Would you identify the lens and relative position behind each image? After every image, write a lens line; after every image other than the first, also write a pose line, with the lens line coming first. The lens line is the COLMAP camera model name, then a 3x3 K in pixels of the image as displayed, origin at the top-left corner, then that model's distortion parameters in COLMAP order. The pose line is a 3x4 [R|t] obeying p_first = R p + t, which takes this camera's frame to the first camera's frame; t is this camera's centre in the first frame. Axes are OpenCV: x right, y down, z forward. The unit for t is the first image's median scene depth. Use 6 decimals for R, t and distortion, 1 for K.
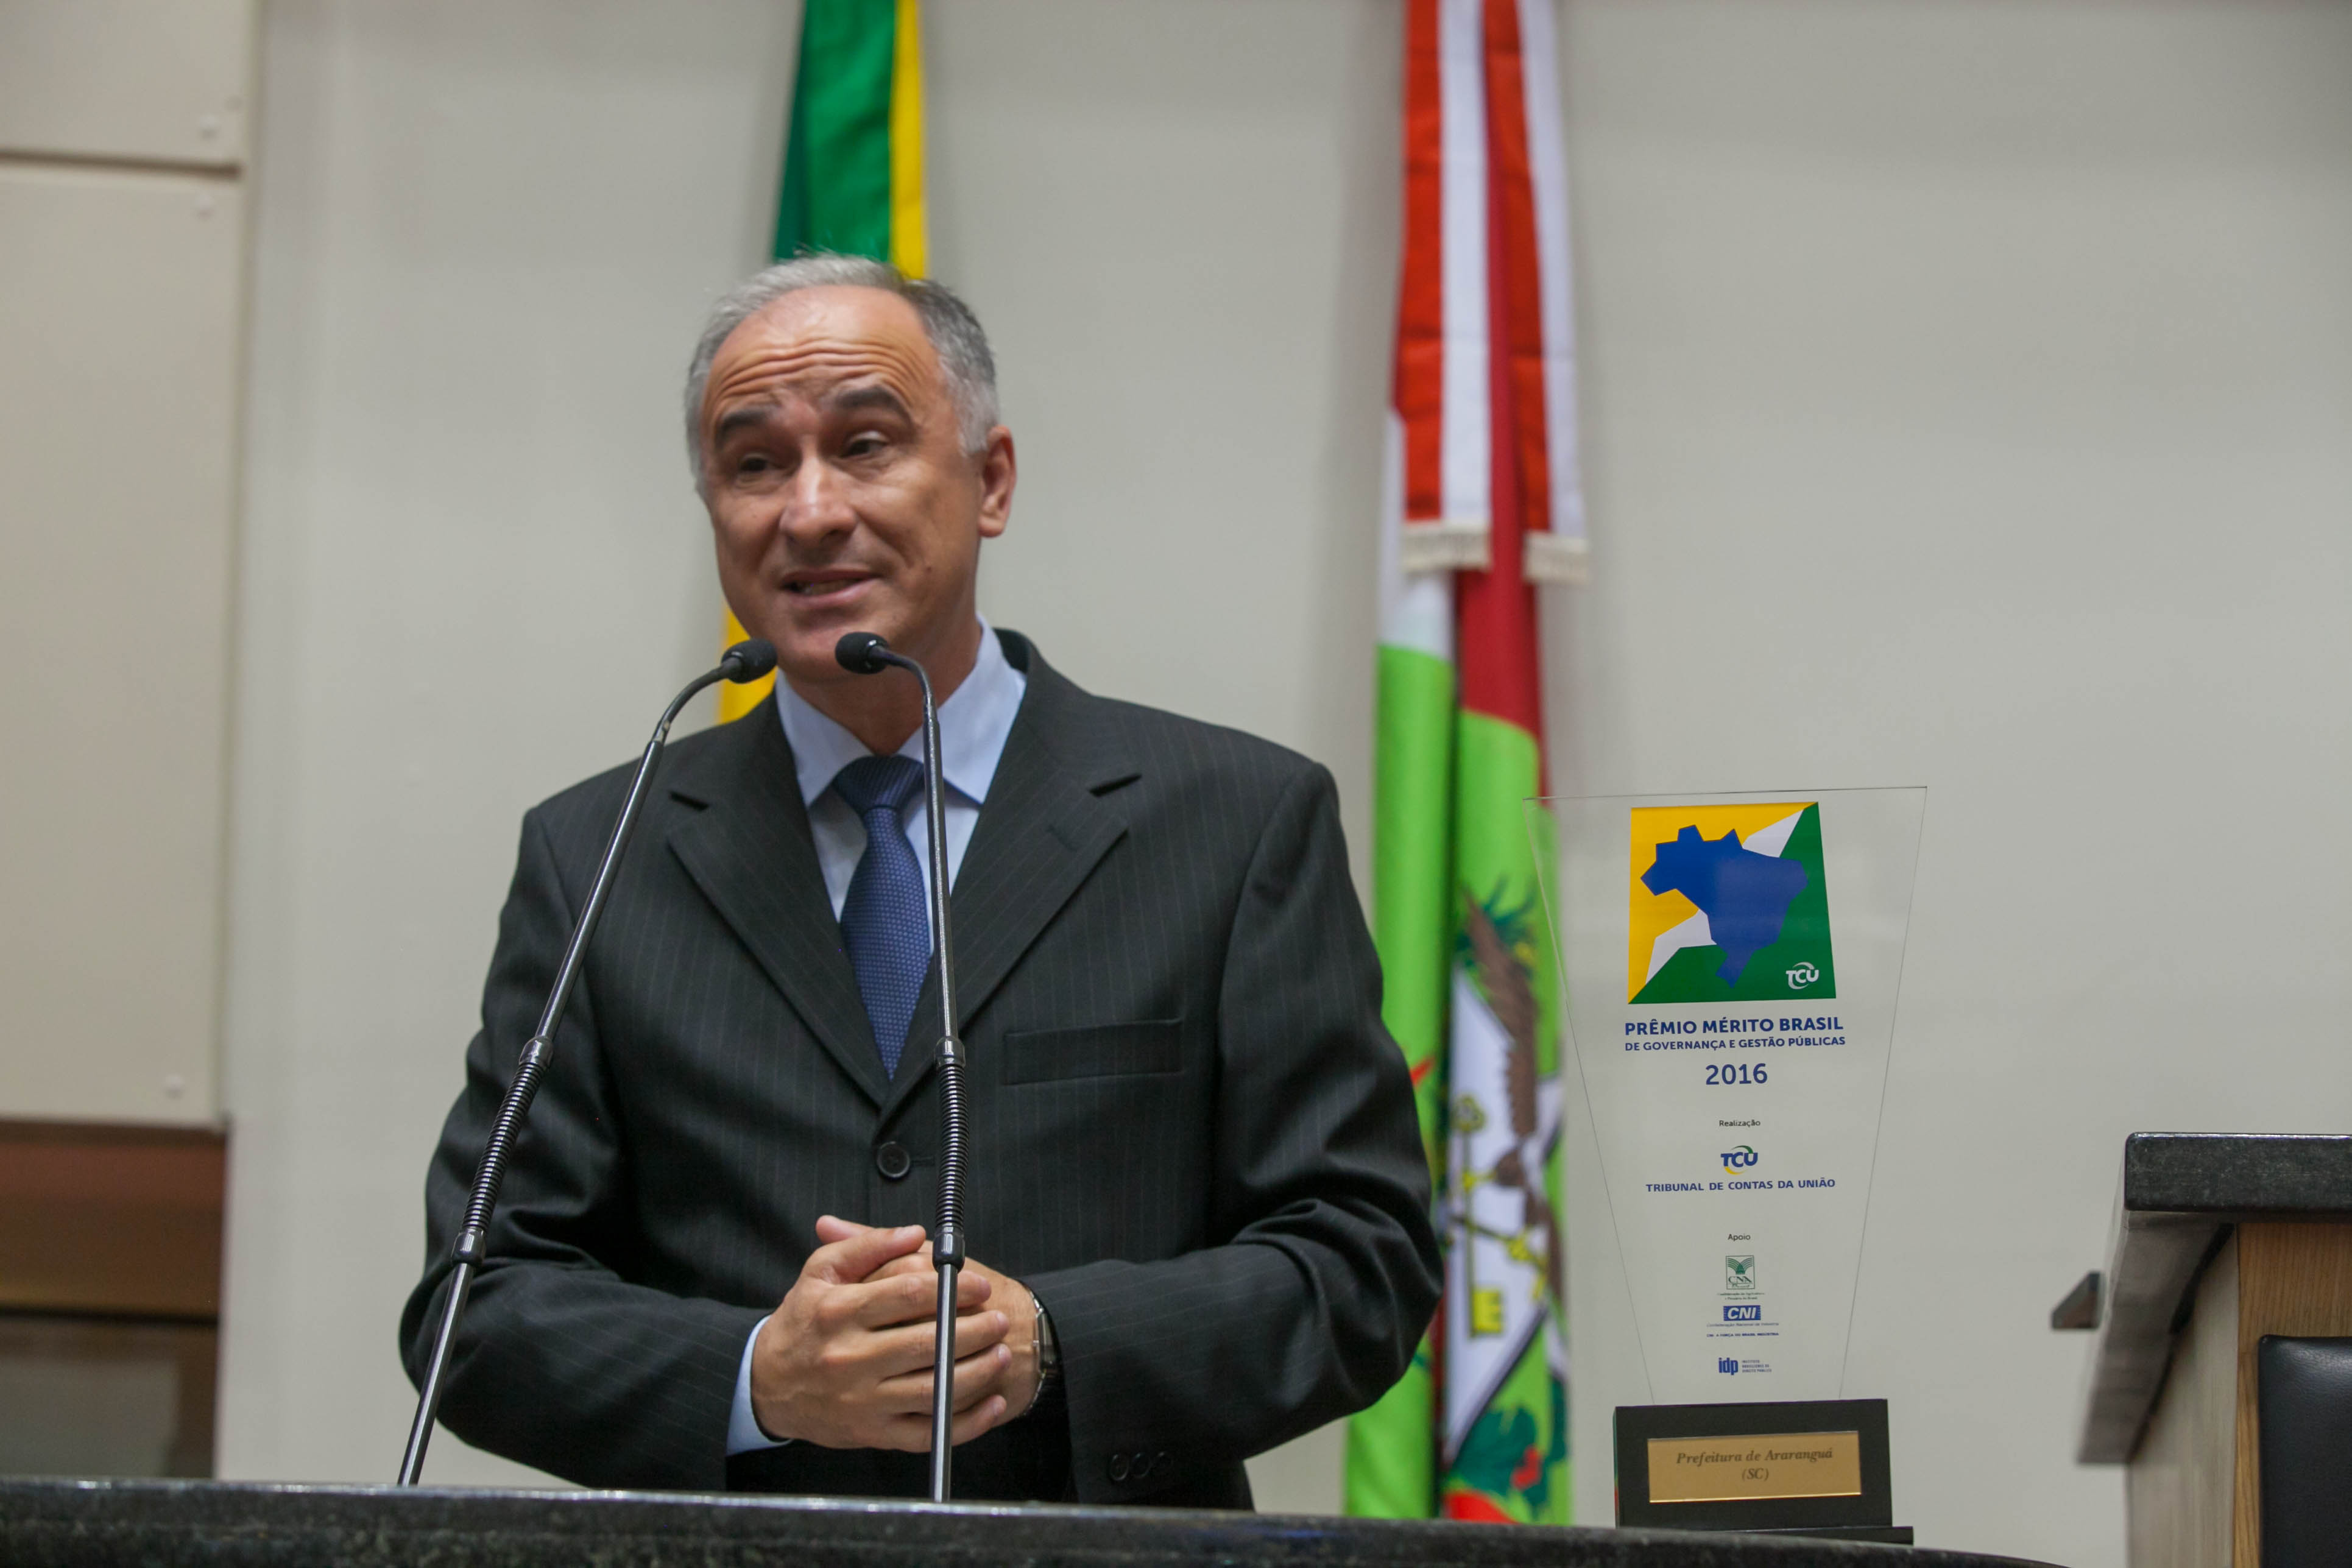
lens RADIAL K [[5637.2, 0, 1175.3], [0, 5637.2, 923.8], [0, 0, 1]] dist [-0.310463, 0.026768]
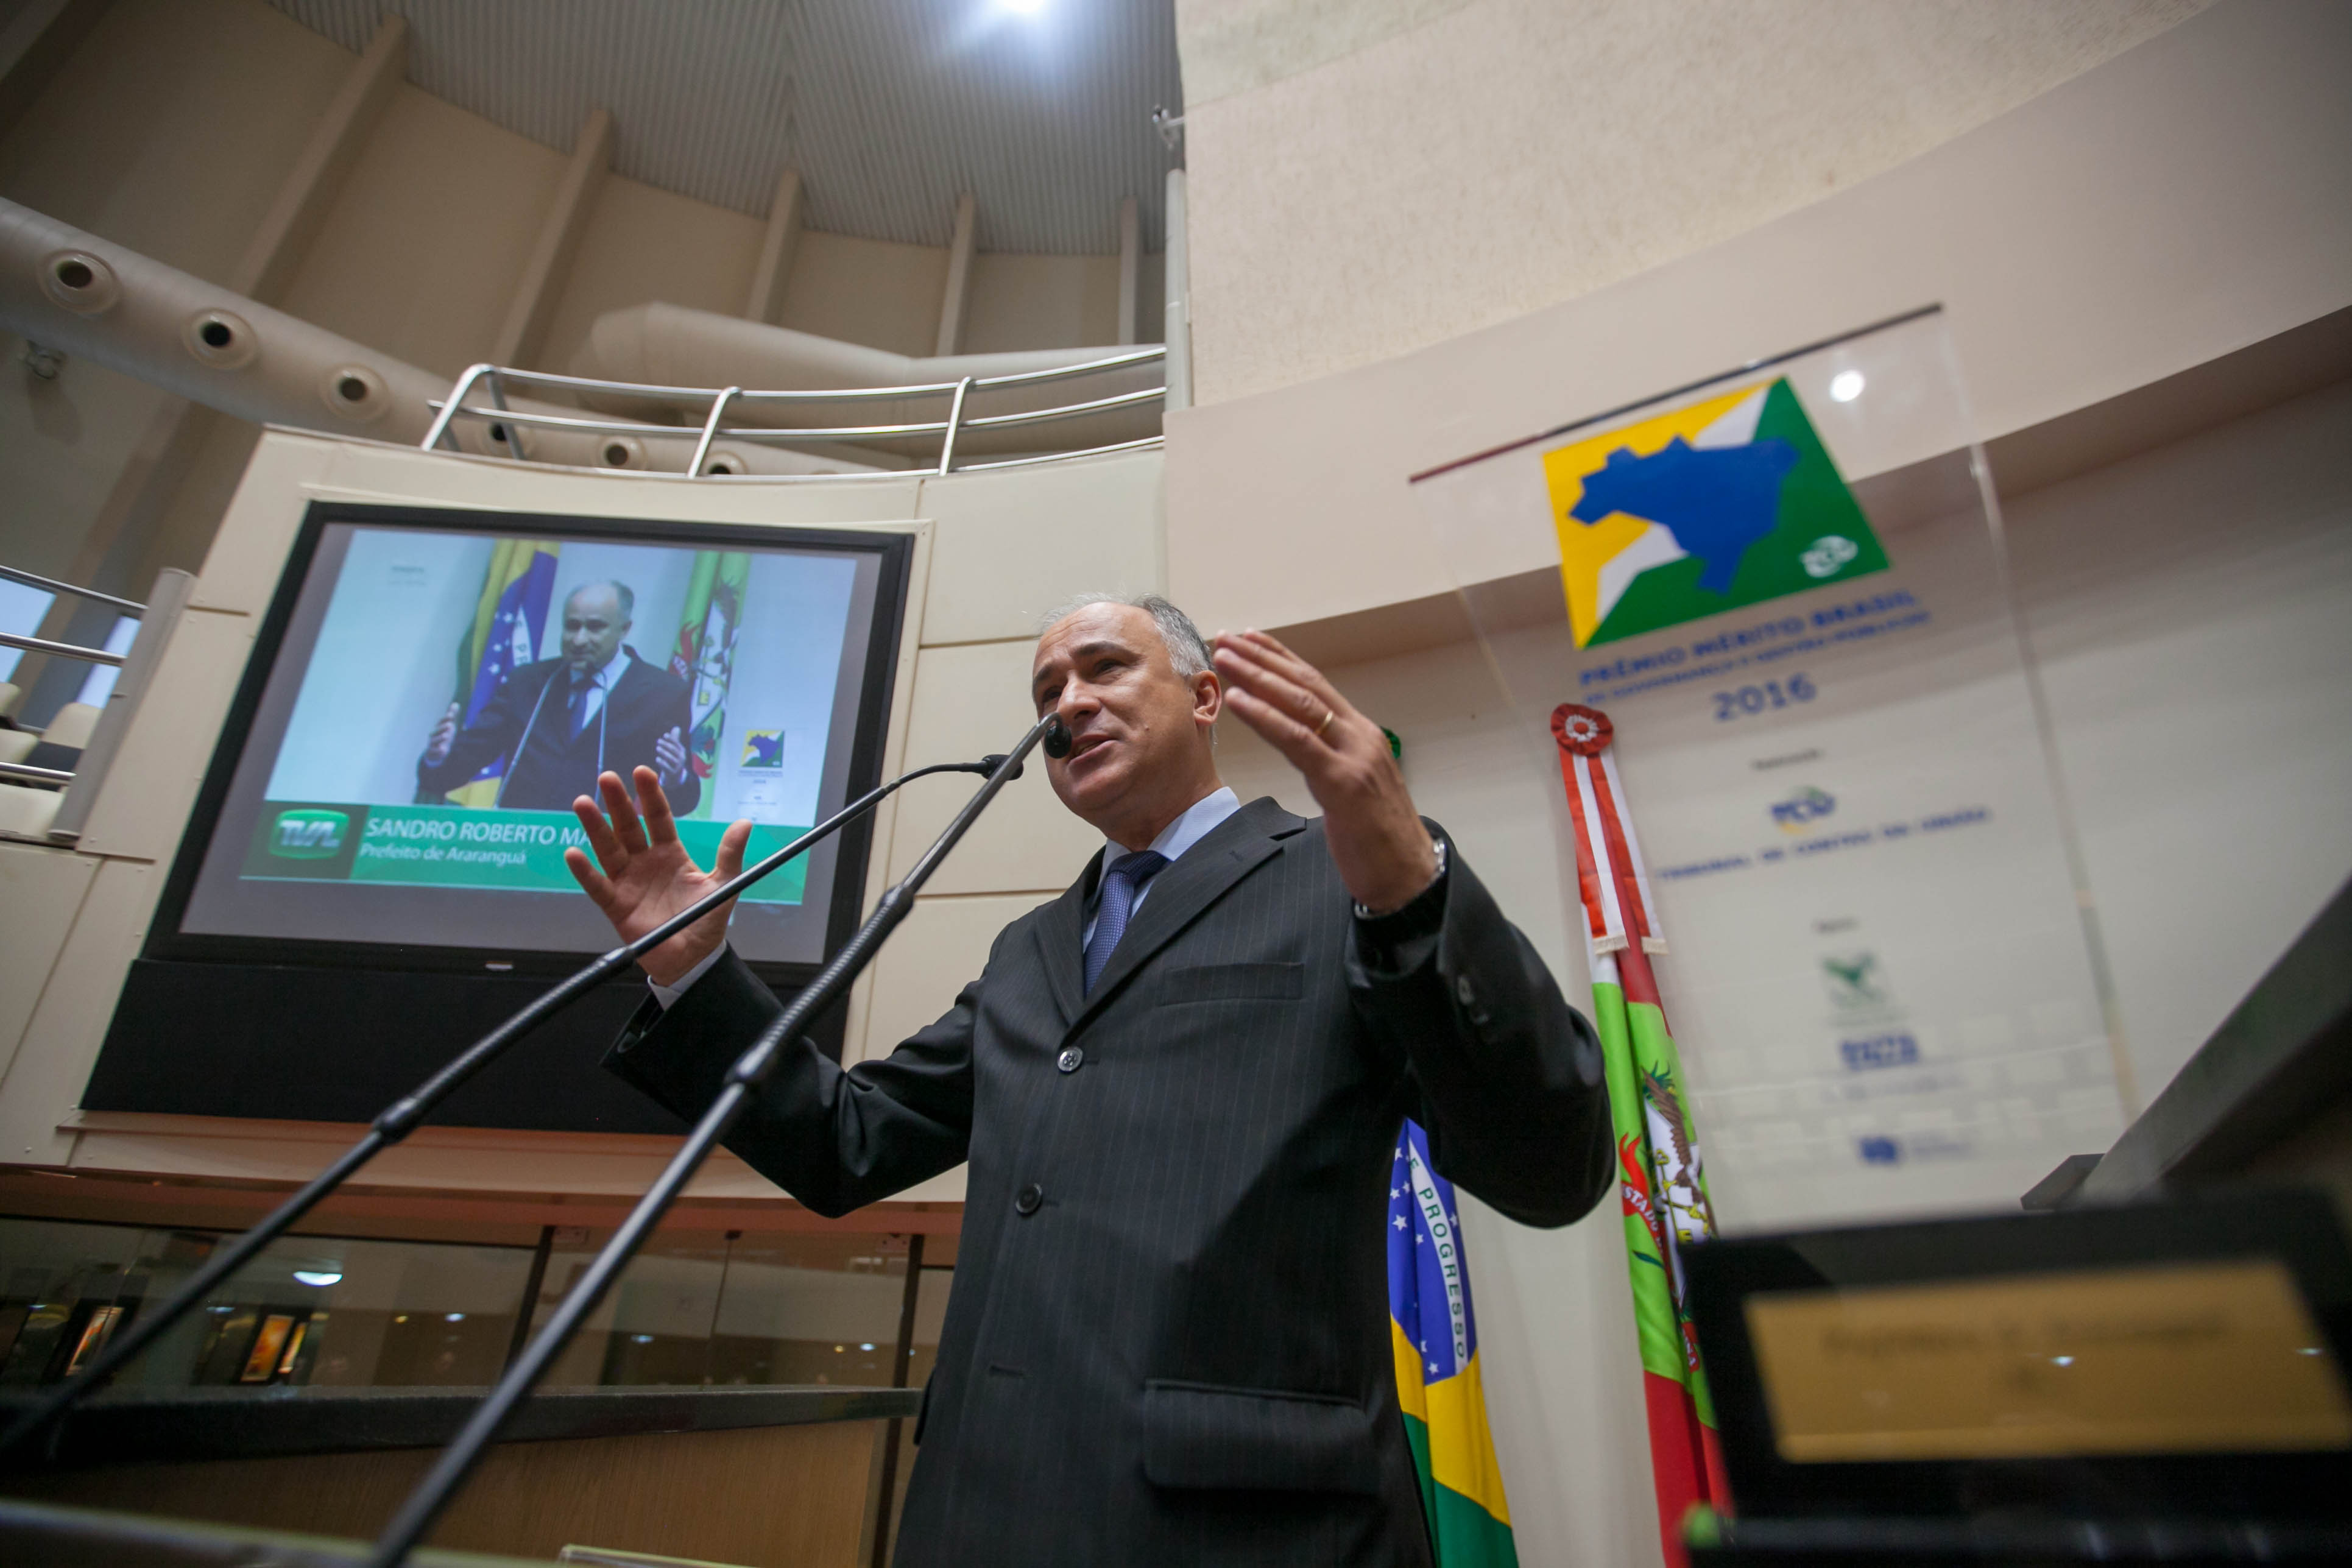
lens RADIAL K [[1092.8, 0, 1168.5], [0, 1092.8, 780.0], [0, 0, 1]] dist [-0.030402, 0.006561]
pose [[0.926495, -0.185039, -0.327668, 0.074268], [0.057401, 0.930054, -0.362911, 0.078642], [0.371902, 0.317427, 0.872312, 0.859641]]
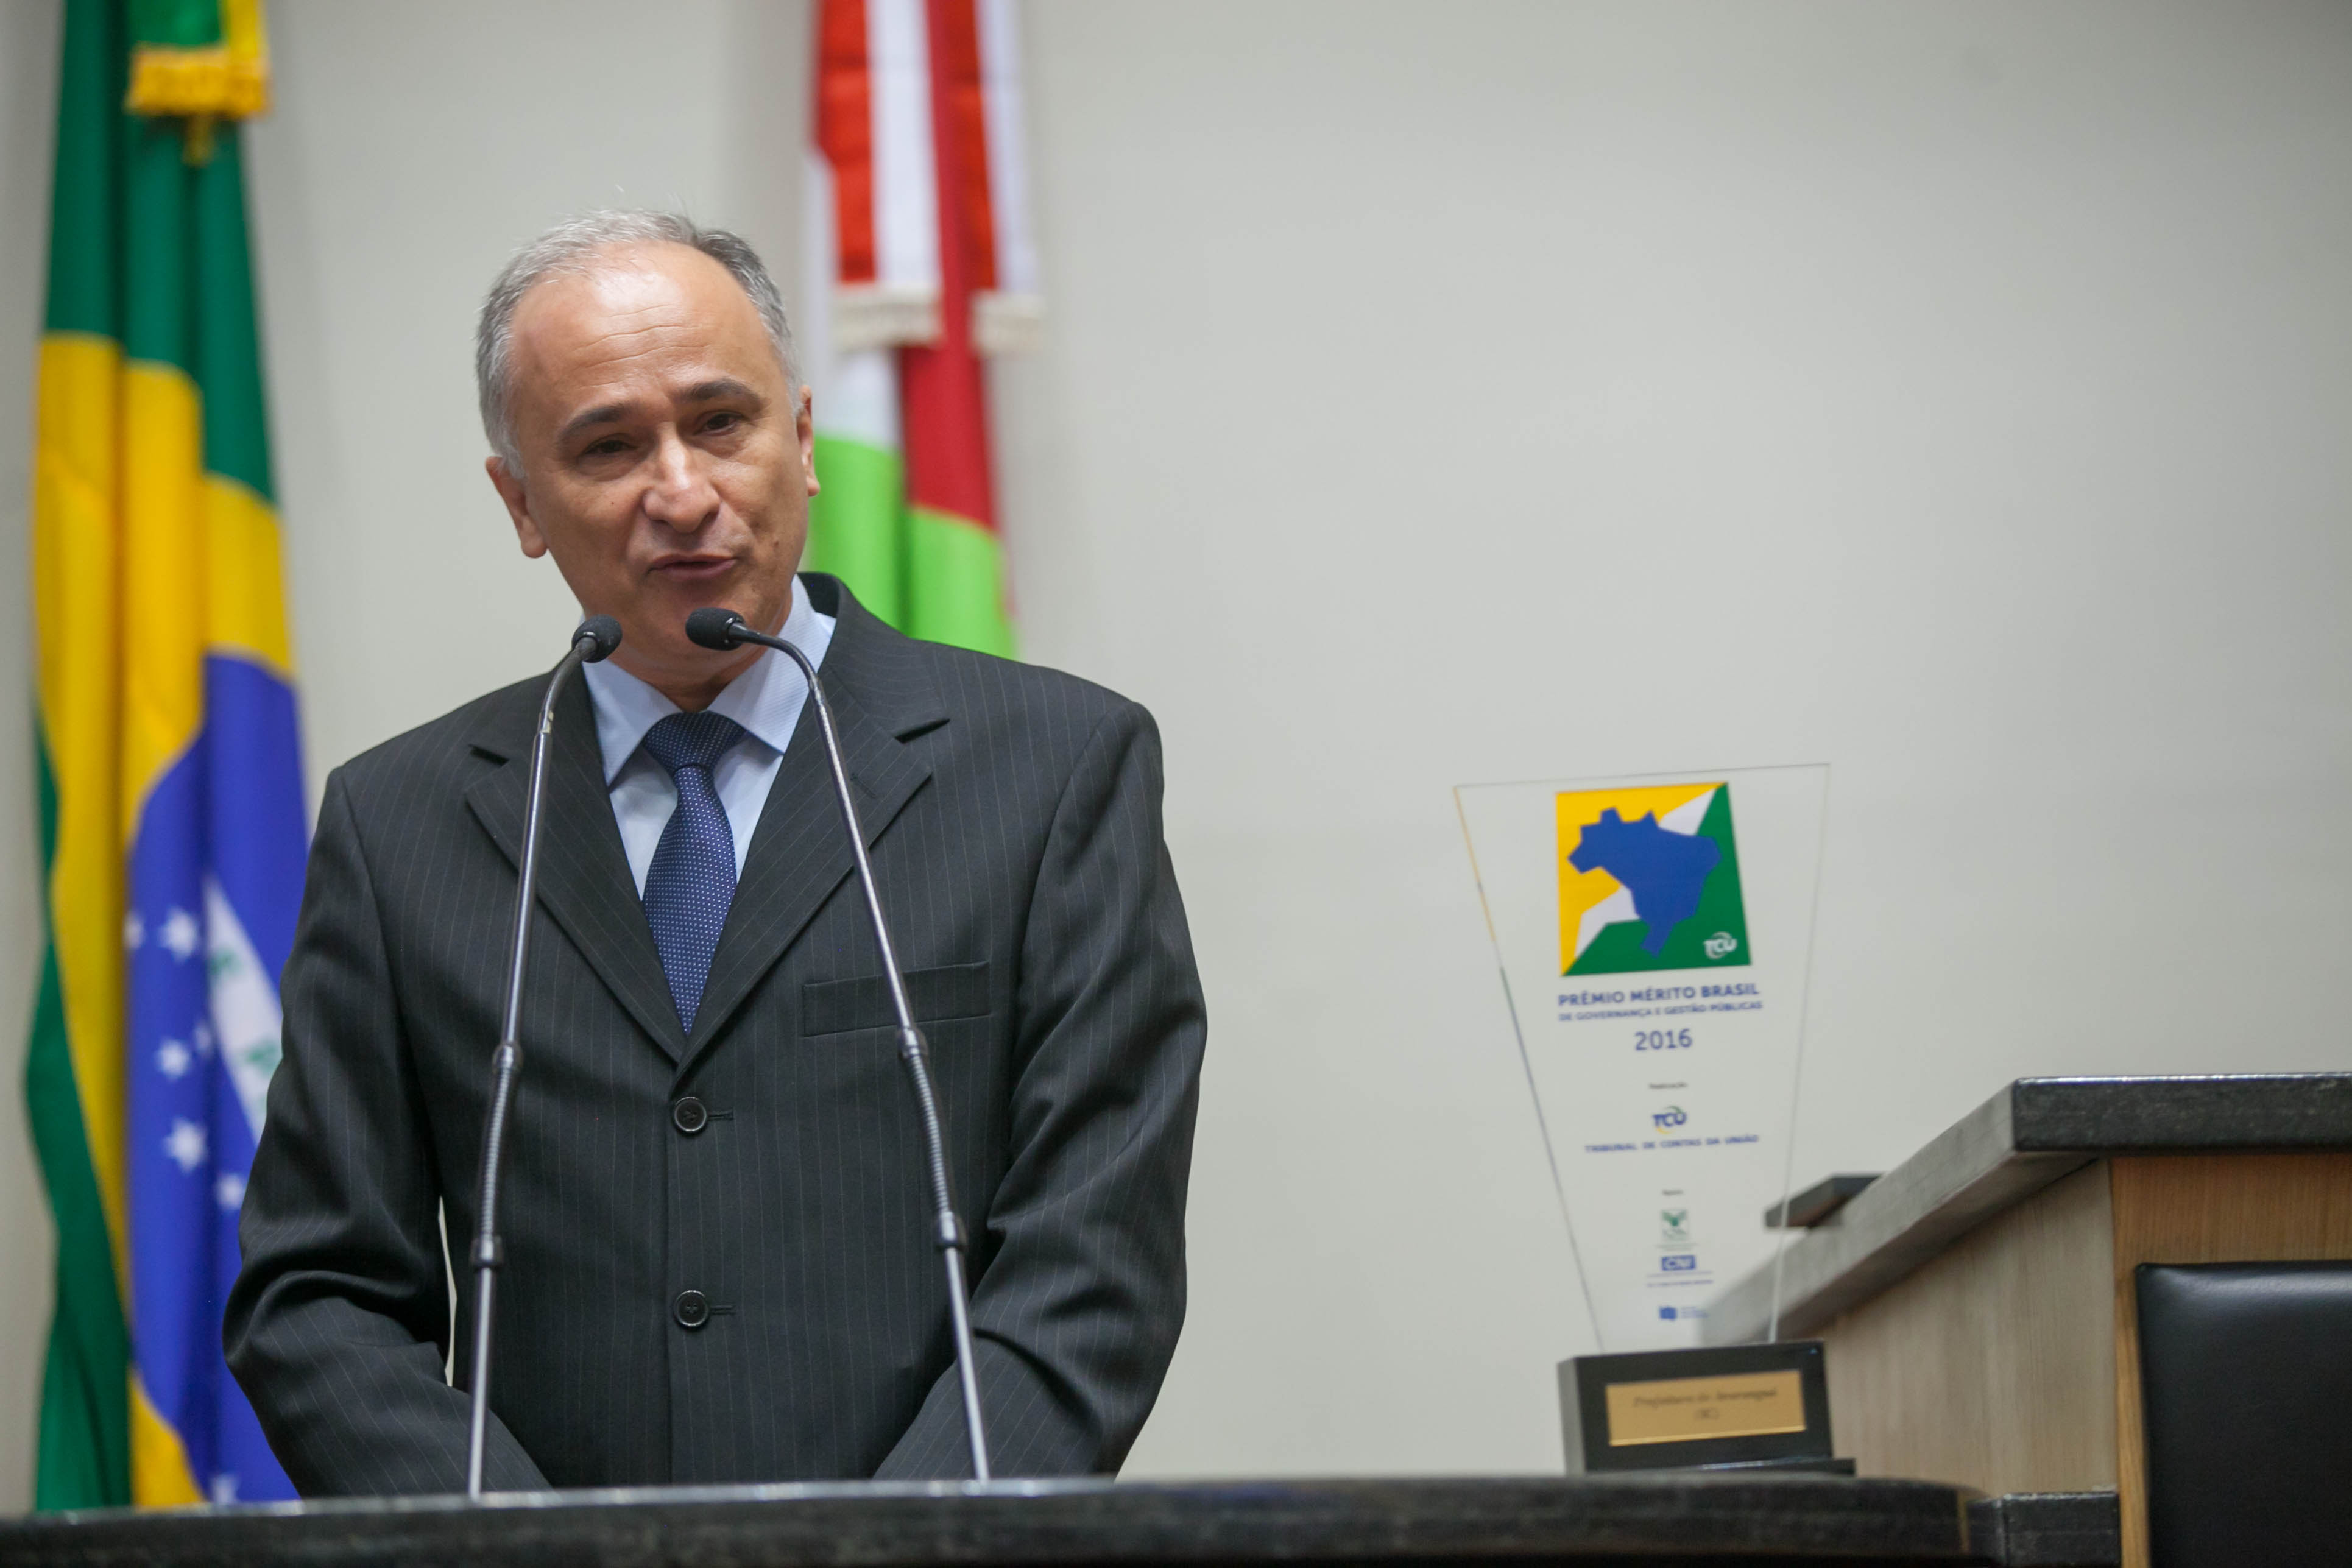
lens RADIAL K [[8416.0, 0, 1176.0], [0, 8416.0, 784.0], [0, 0, 1]] dist [0.059628, 3.985377]
pose [[0.984743, -0.031499, 0.171139, -0.263666], [0.025693, 0.999020, 0.036035, -0.081845], [-0.172107, -0.031088, 0.984588, -0.560604]]
